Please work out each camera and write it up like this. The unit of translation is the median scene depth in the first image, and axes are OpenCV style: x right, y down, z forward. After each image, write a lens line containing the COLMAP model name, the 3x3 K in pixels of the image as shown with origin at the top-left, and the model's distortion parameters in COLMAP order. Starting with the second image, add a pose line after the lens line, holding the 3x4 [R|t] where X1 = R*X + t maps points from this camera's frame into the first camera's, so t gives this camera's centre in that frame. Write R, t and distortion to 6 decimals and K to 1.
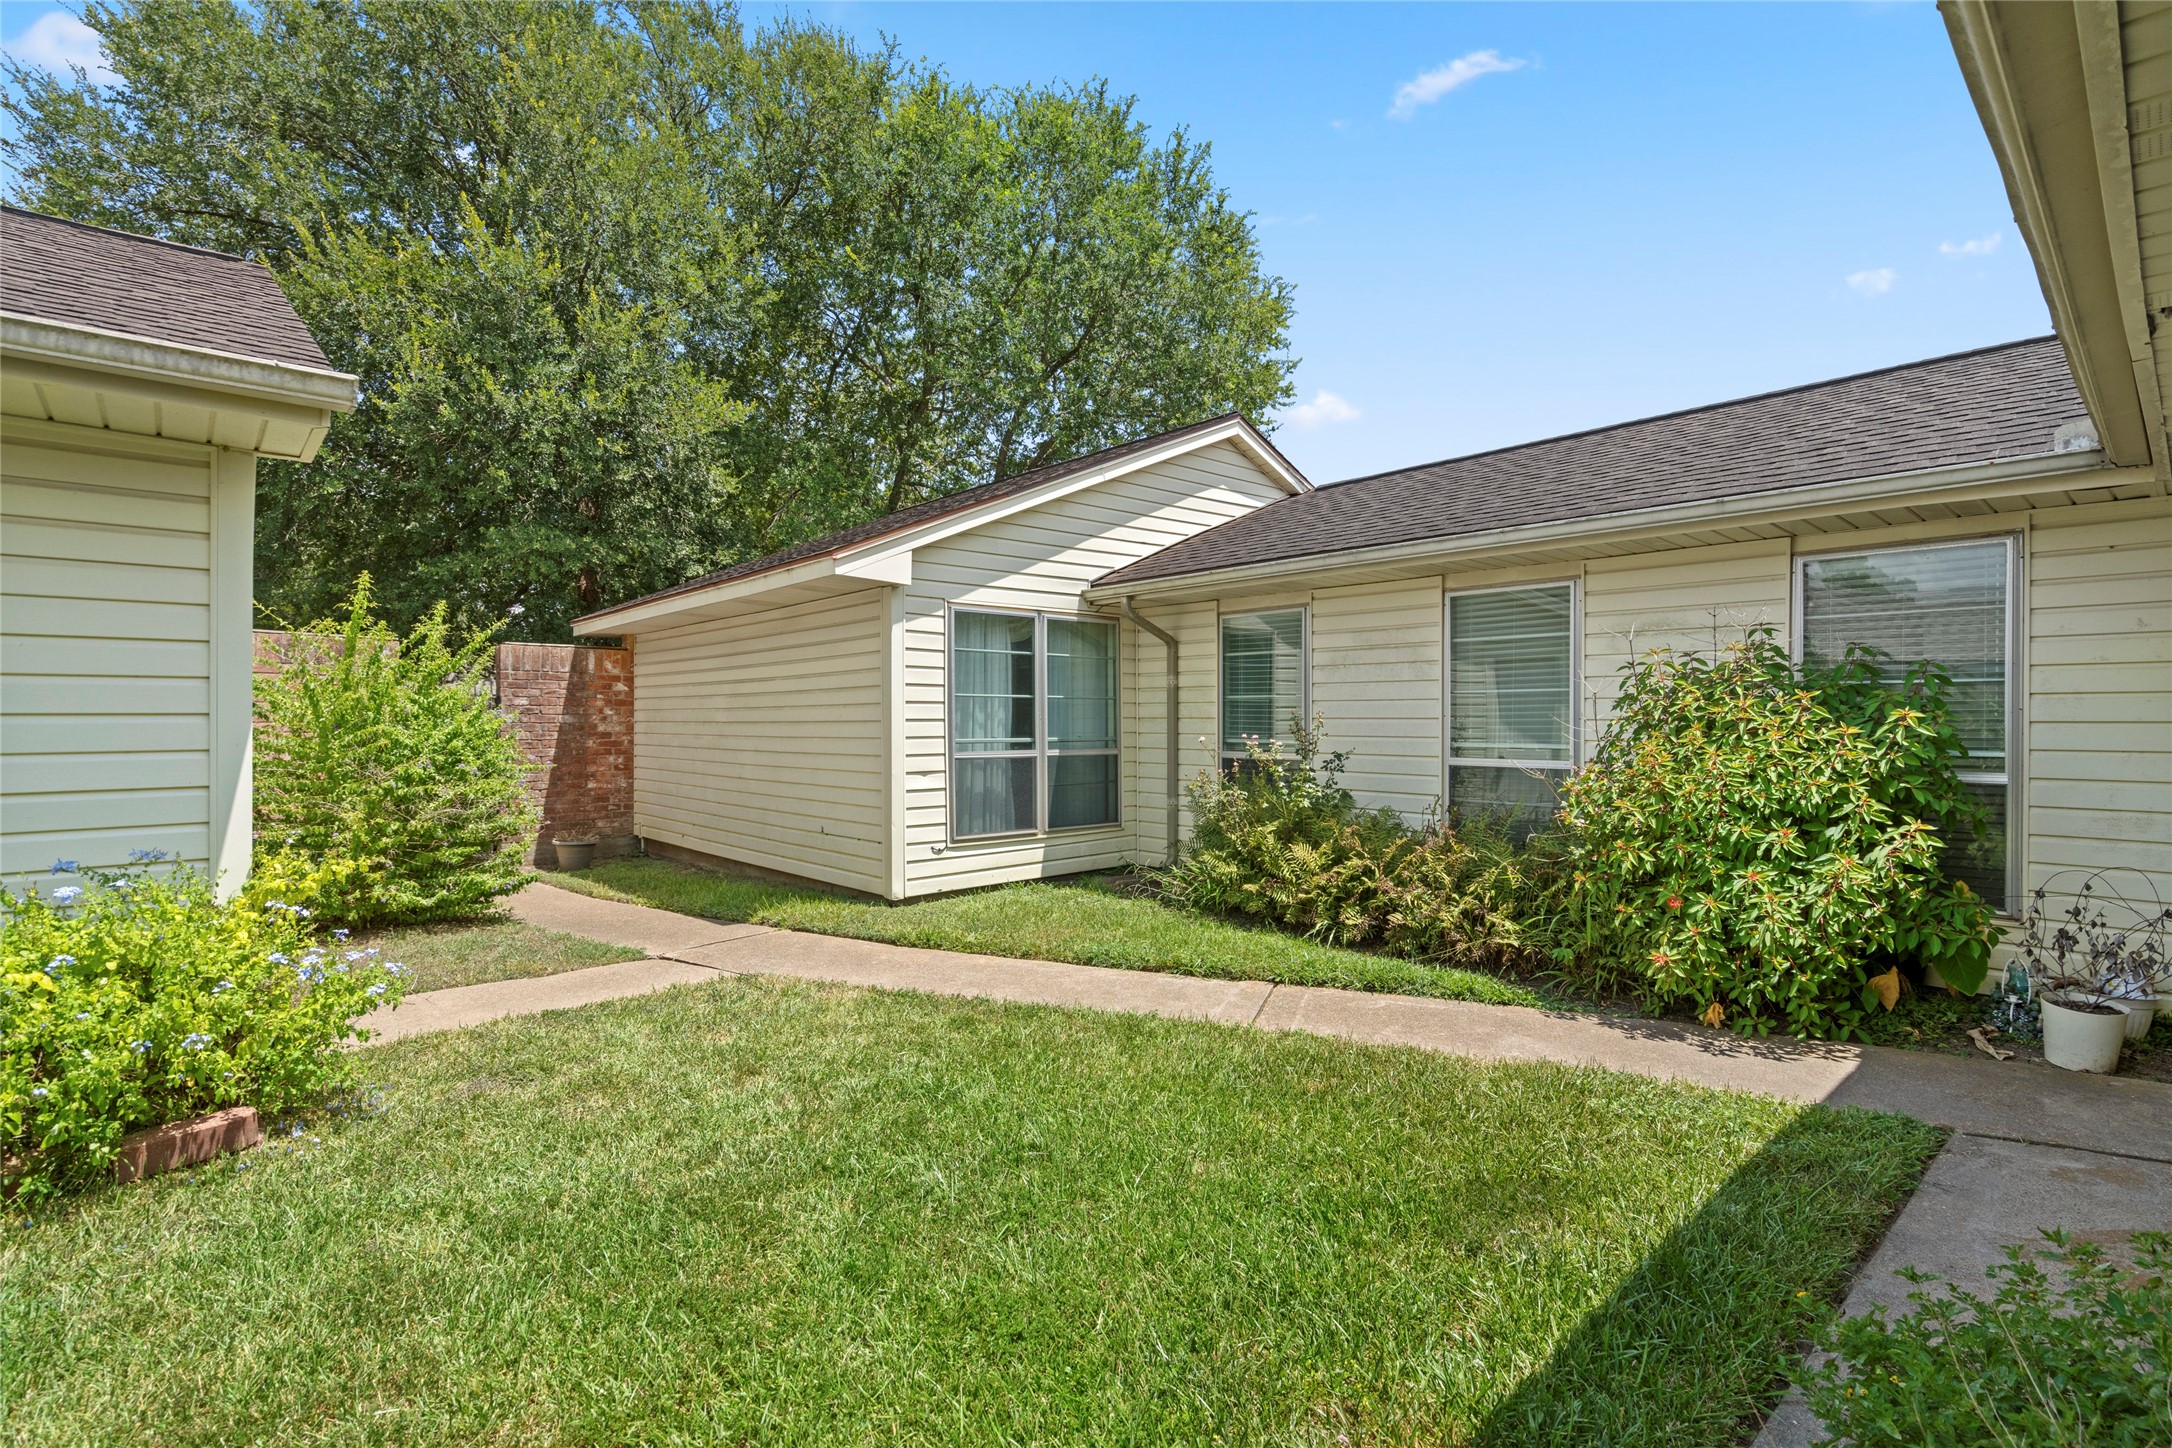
lens RADIAL K [[979.7, 0, 1092.2], [0, 979.7, 725.9], [0, 0, 1]] dist [-0.000197, 0.000351]
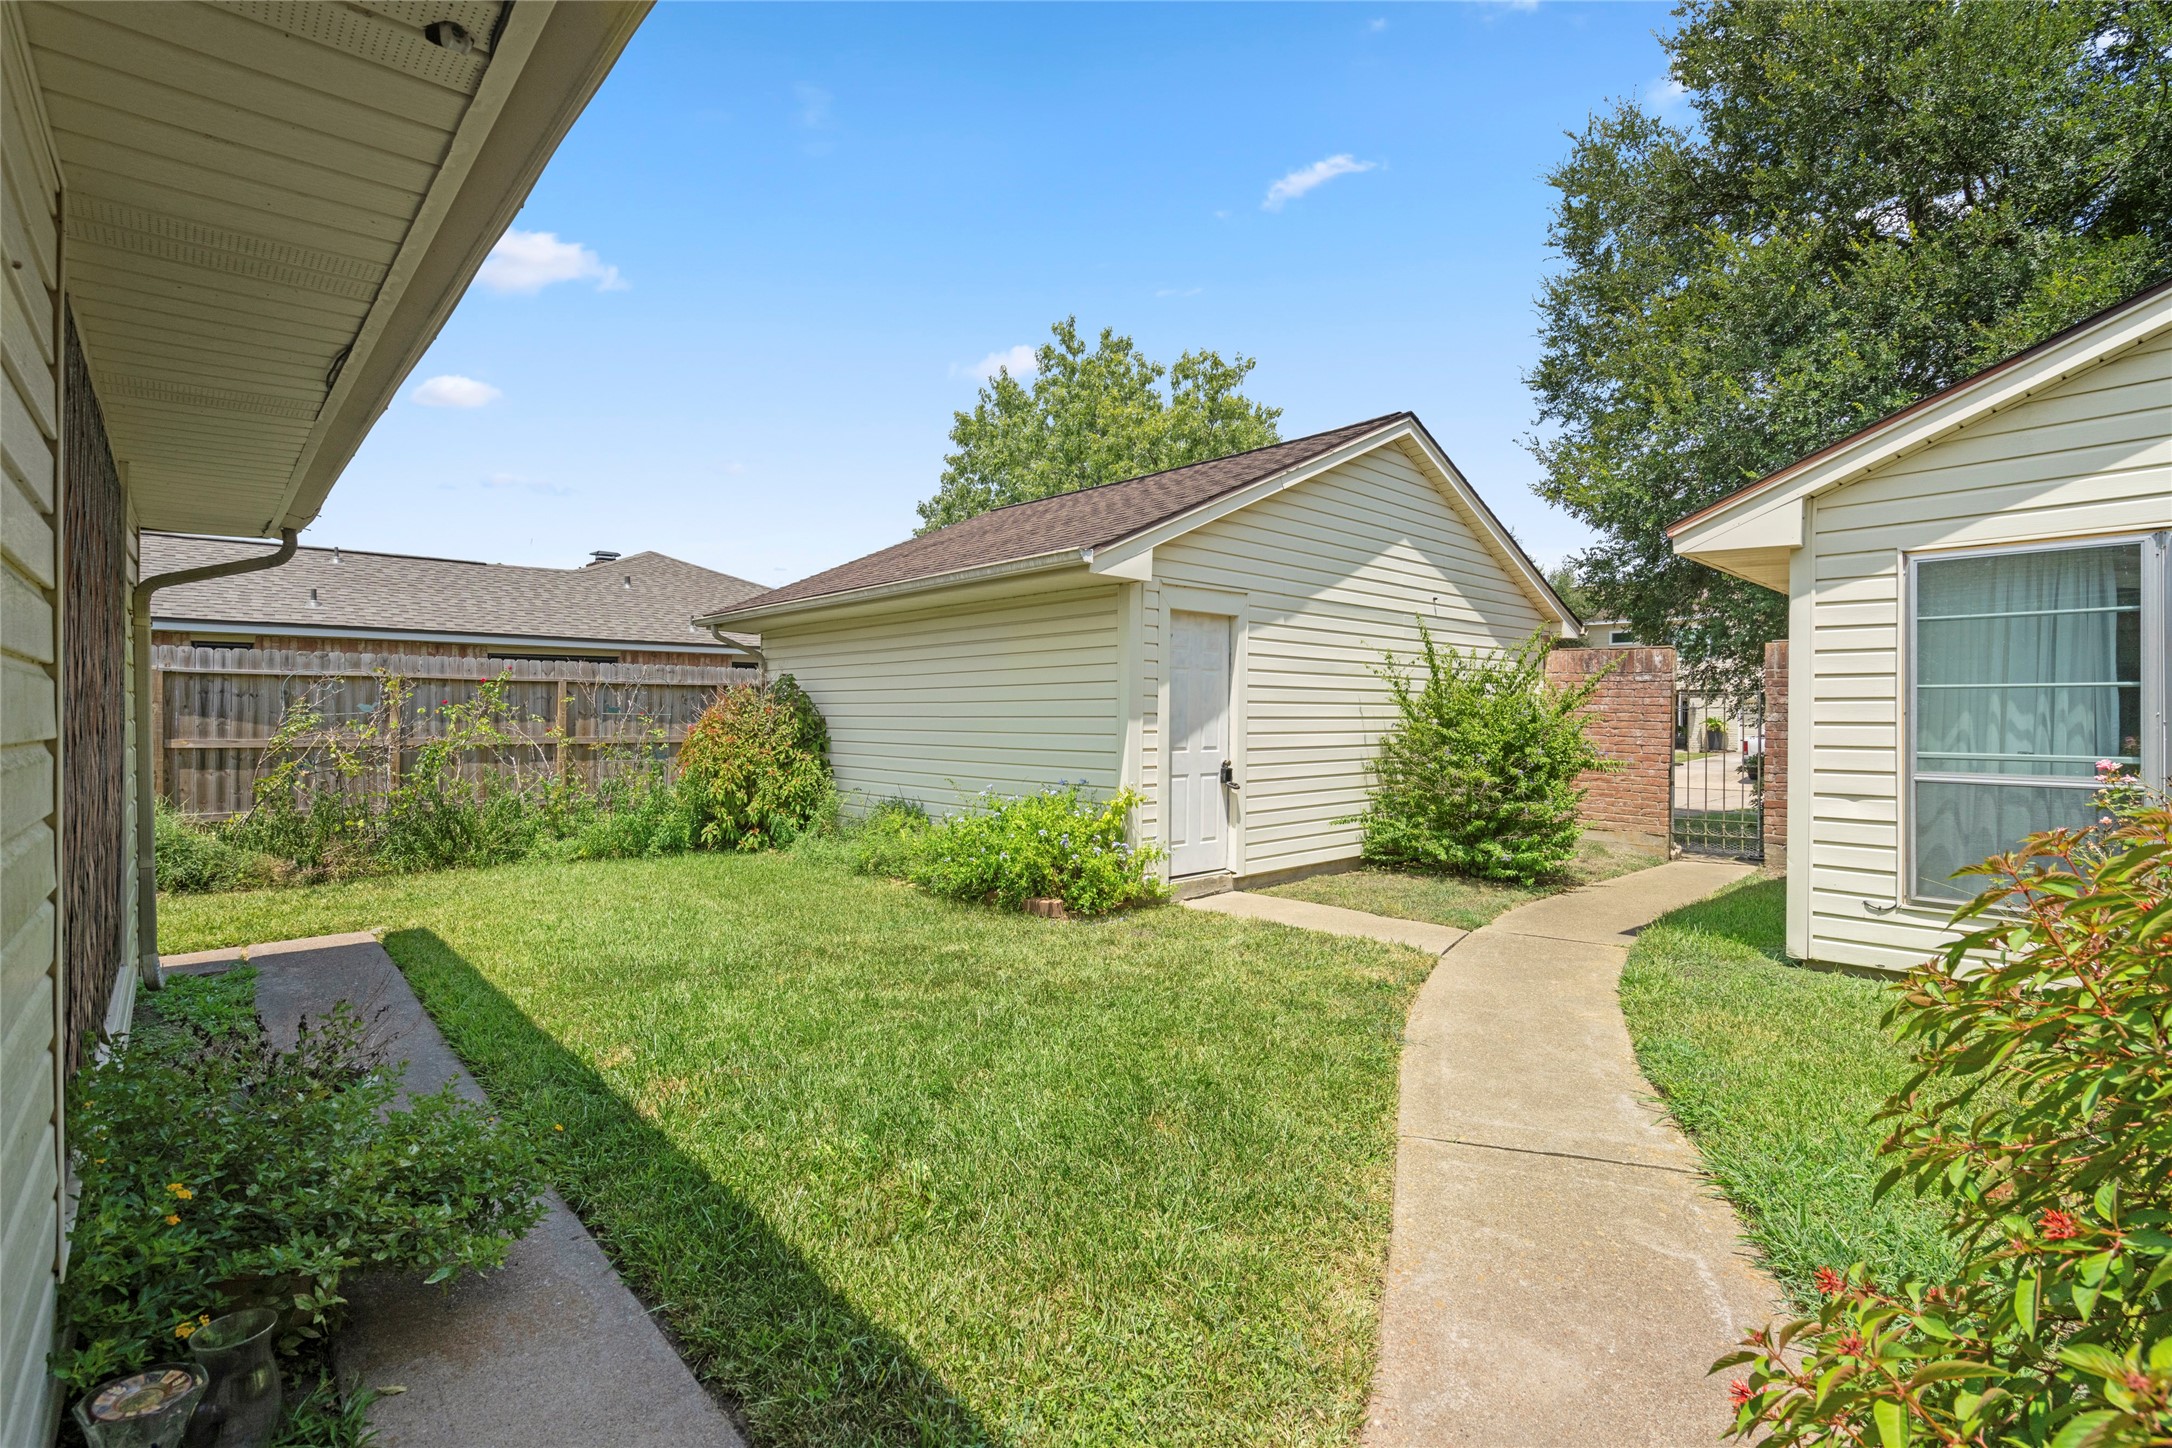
lens RADIAL K [[979.7, 0, 1093.0], [0, 979.7, 717.0], [0, 0, 1]] dist [-0.000197, 0.000351]
pose [[0.022226, 0.007887, -0.999722, 0.531075], [-0.002560, 0.999966, 0.007832, -0.014795], [0.999750, 0.002385, 0.022245, 0.417058]]
